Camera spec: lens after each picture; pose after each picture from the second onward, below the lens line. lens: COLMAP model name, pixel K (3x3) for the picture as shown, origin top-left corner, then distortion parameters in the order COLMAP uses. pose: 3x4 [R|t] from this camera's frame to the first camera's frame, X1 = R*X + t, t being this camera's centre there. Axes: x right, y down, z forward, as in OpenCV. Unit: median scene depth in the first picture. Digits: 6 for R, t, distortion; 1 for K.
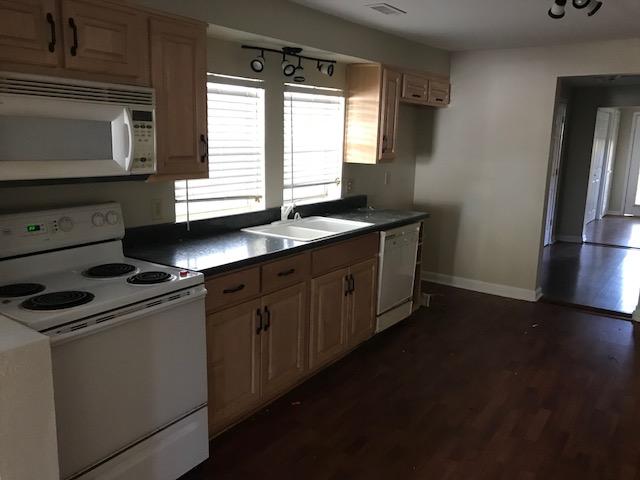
lens RADIAL K [[526.1, 0, 321.7], [0, 526.1, 241.2], [0, 0, 1]] dist [0.028720, -0.026908]
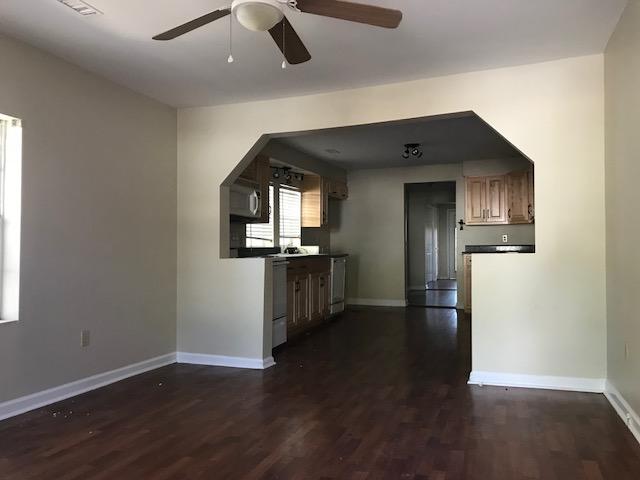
lens RADIAL K [[526.1, 0, 318.5], [0, 526.1, 237.8], [0, 0, 1]] dist [0.028720, -0.026908]
pose [[0.963462, -0.021247, 0.267001, -0.442190], [0.076500, 0.977154, -0.198287, 0.285632], [-0.256688, 0.211468, 0.943076, -0.815016]]
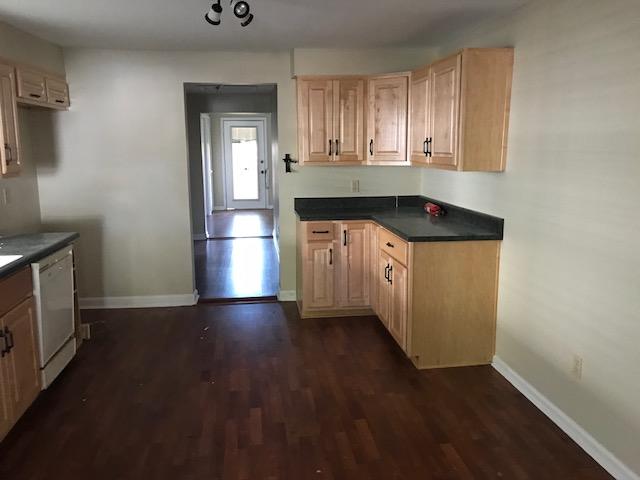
lens RADIAL K [[526.1, 0, 322.3], [0, 526.1, 235.1], [0, 0, 1]] dist [0.028720, -0.026908]
pose [[0.733962, -0.139329, 0.664746, -0.091614], [0.151257, 0.987684, 0.040009, -0.026753], [-0.662134, 0.071183, 0.745997, 0.107043]]
